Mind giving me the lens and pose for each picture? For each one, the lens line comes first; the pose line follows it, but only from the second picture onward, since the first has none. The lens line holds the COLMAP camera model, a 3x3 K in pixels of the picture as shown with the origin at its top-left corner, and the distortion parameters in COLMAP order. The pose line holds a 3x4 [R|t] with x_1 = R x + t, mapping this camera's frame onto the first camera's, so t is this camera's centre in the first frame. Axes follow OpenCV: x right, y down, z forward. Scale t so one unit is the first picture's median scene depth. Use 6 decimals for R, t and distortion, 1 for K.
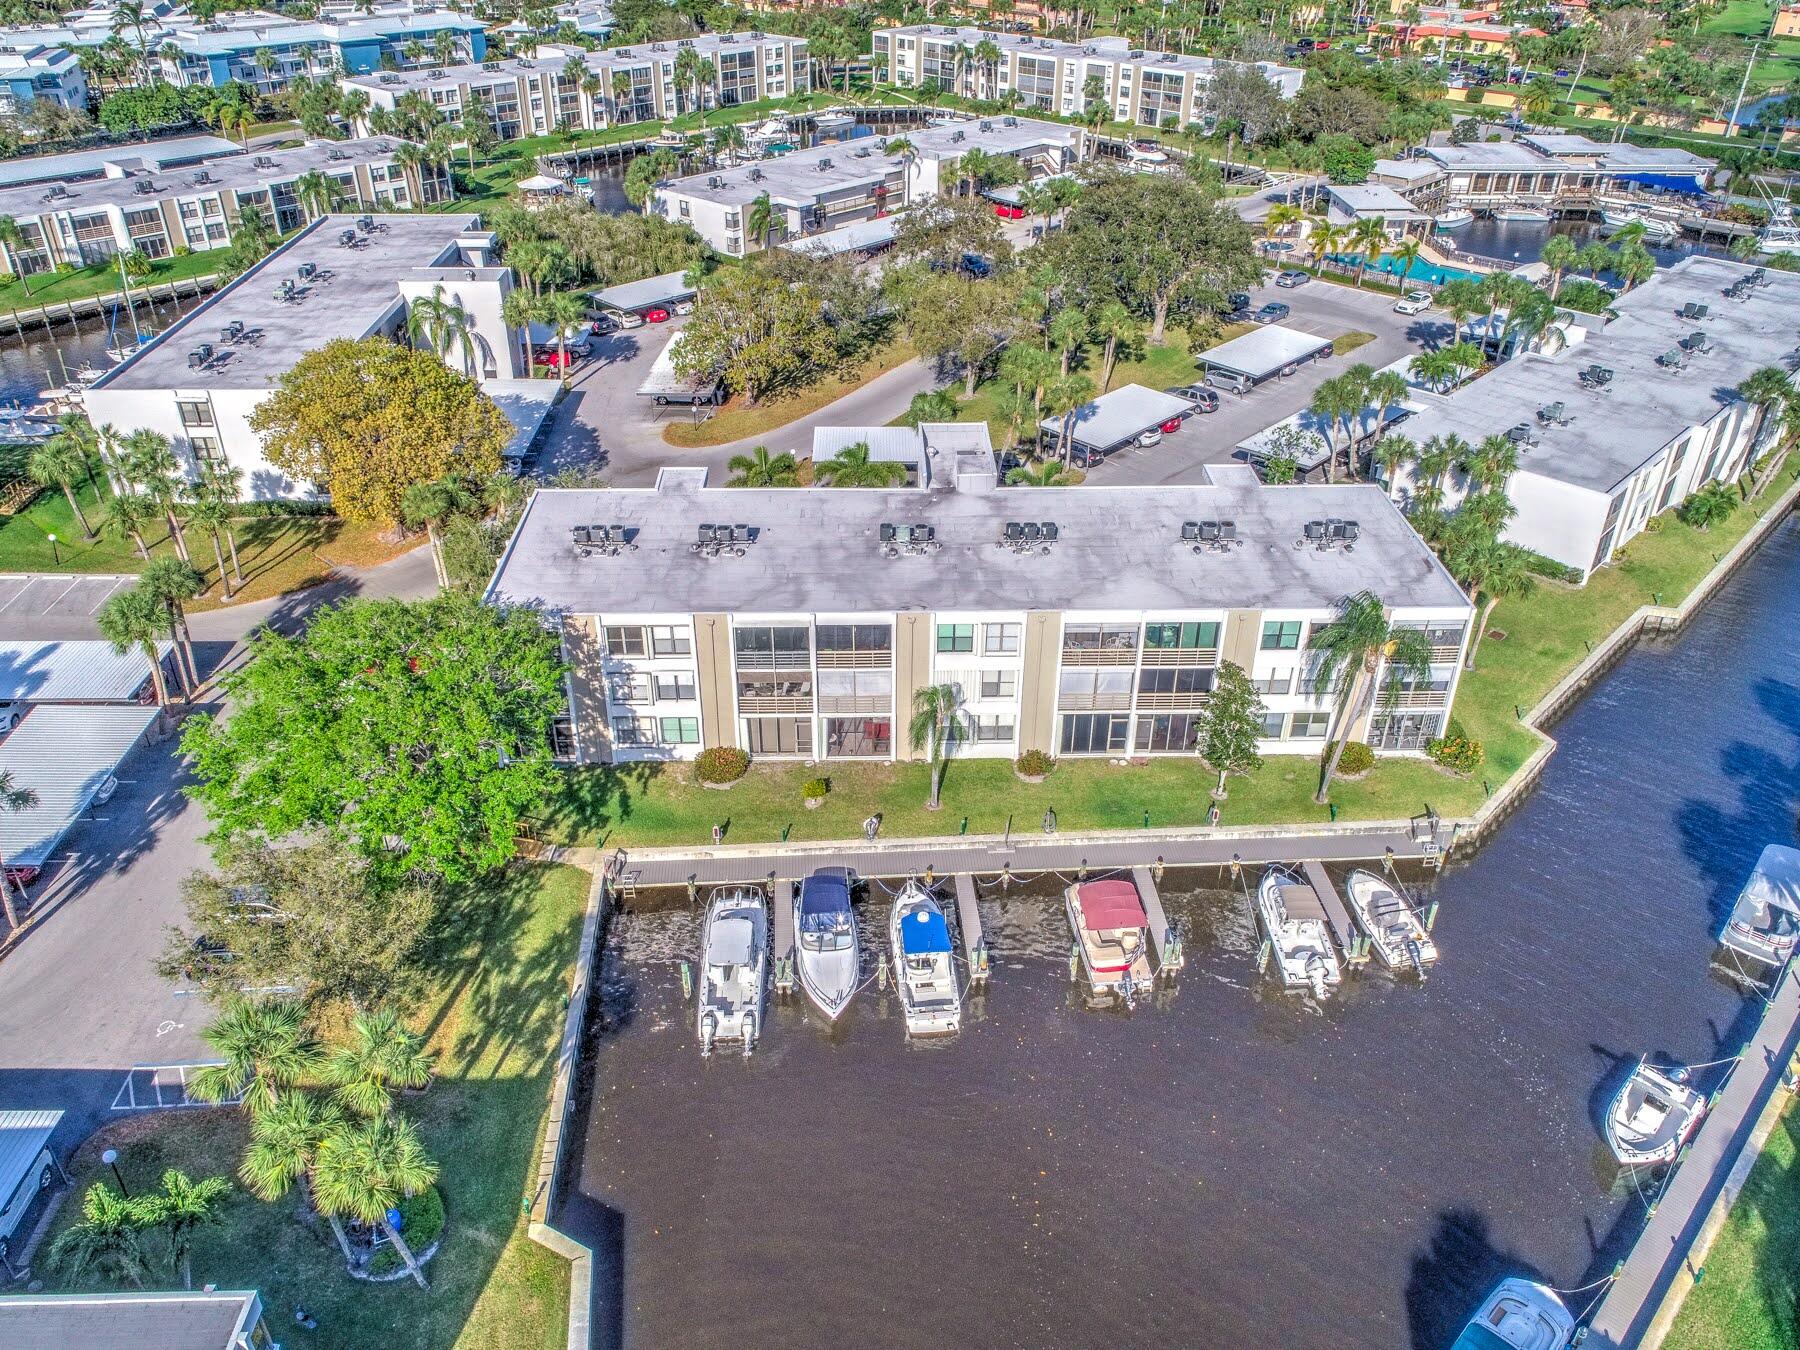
lens RADIAL K [[1382.1, 0, 900.0], [0, 1382.1, 675.0], [0, 0, 1]] dist [-0.000299, 0.005344]
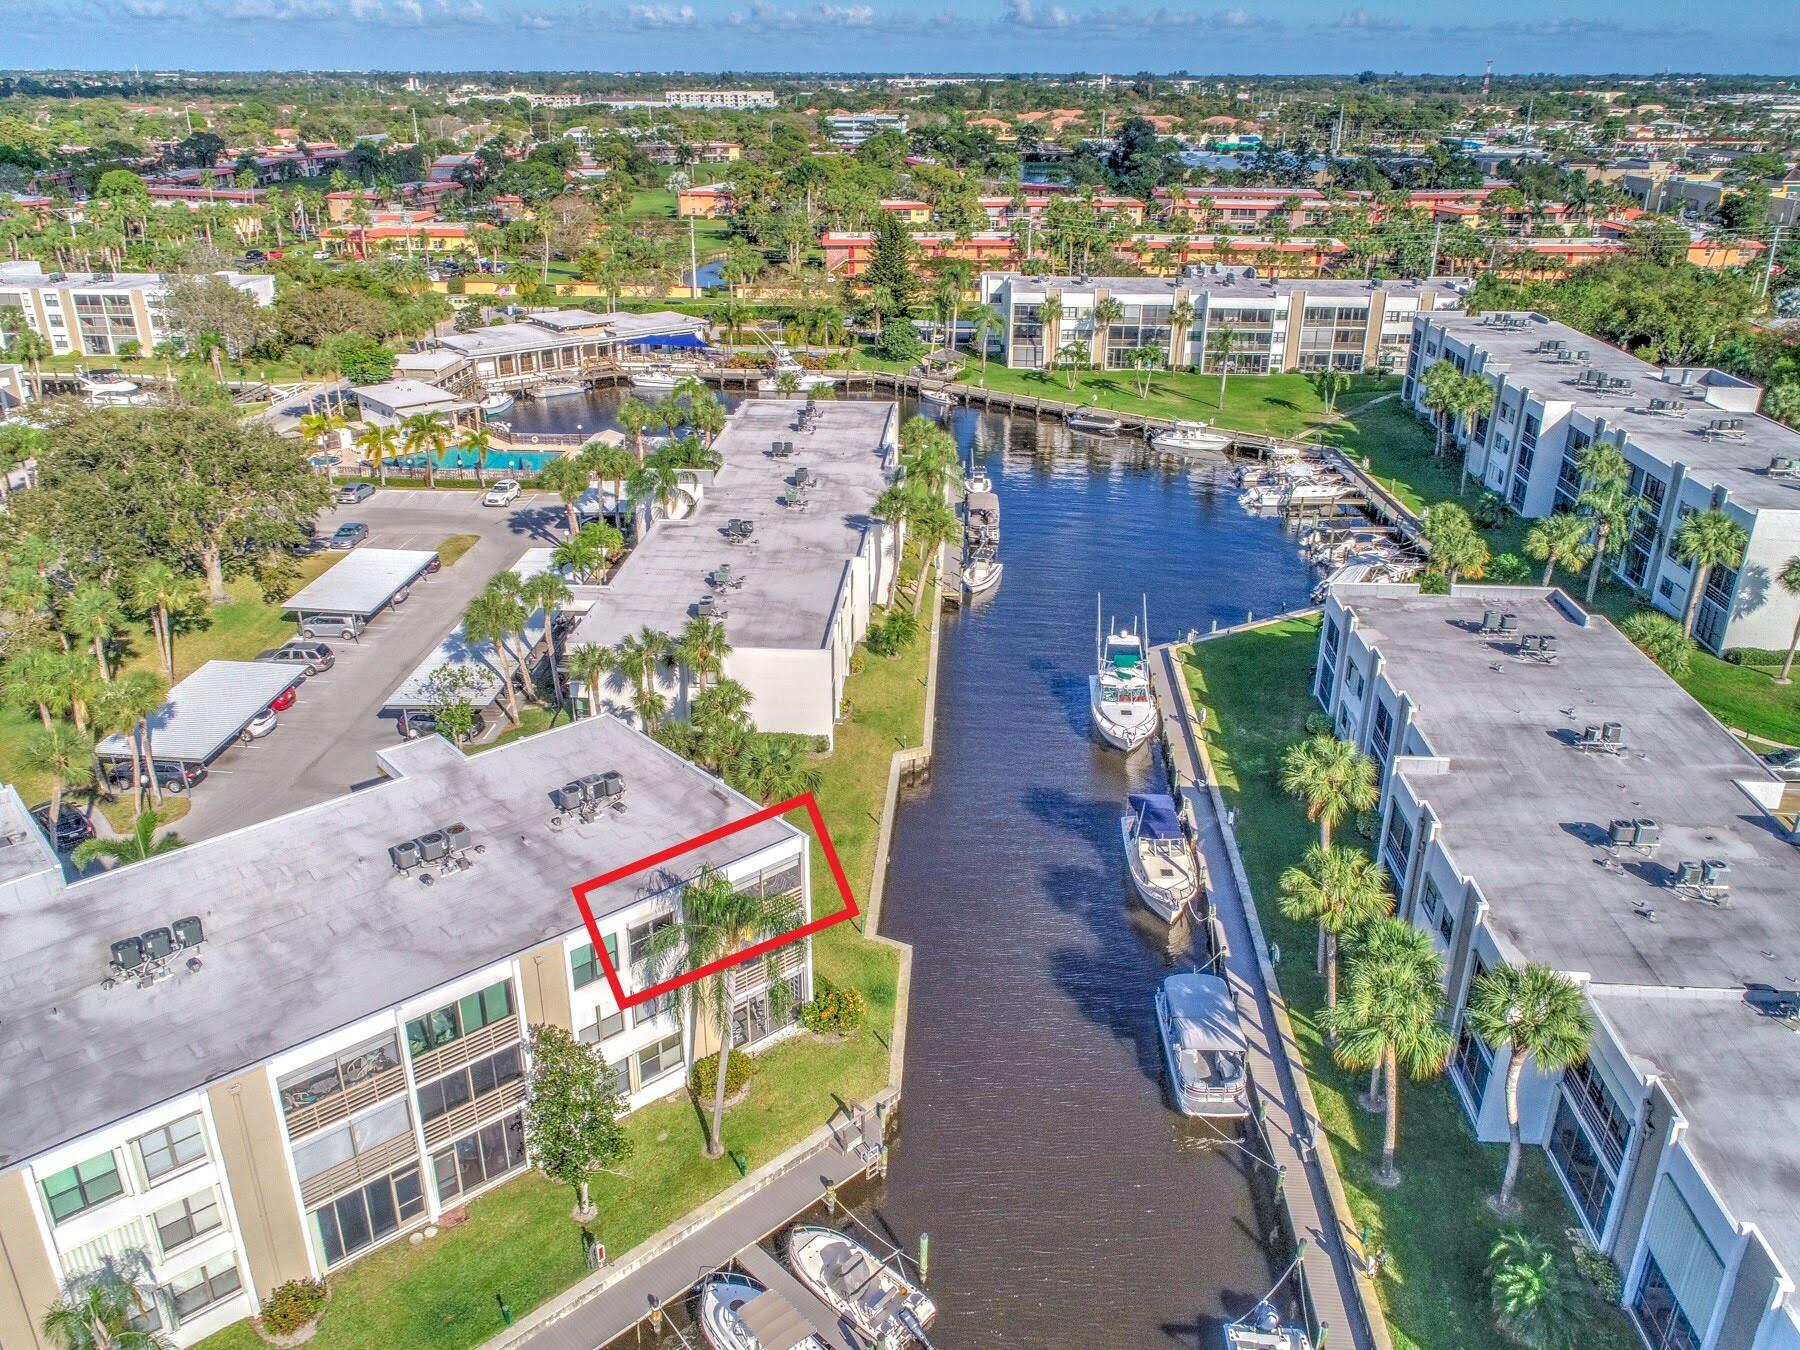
lens RADIAL K [[1382.1, 0, 900.0], [0, 1382.1, 675.0], [0, 0, 1]] dist [-0.000299, 0.005344]
pose [[0.764607, -0.260536, 0.589489, 0.009395], [0.338585, 0.940644, -0.023432, -0.057395], [-0.548395, 0.217508, 0.807436, 0.183336]]
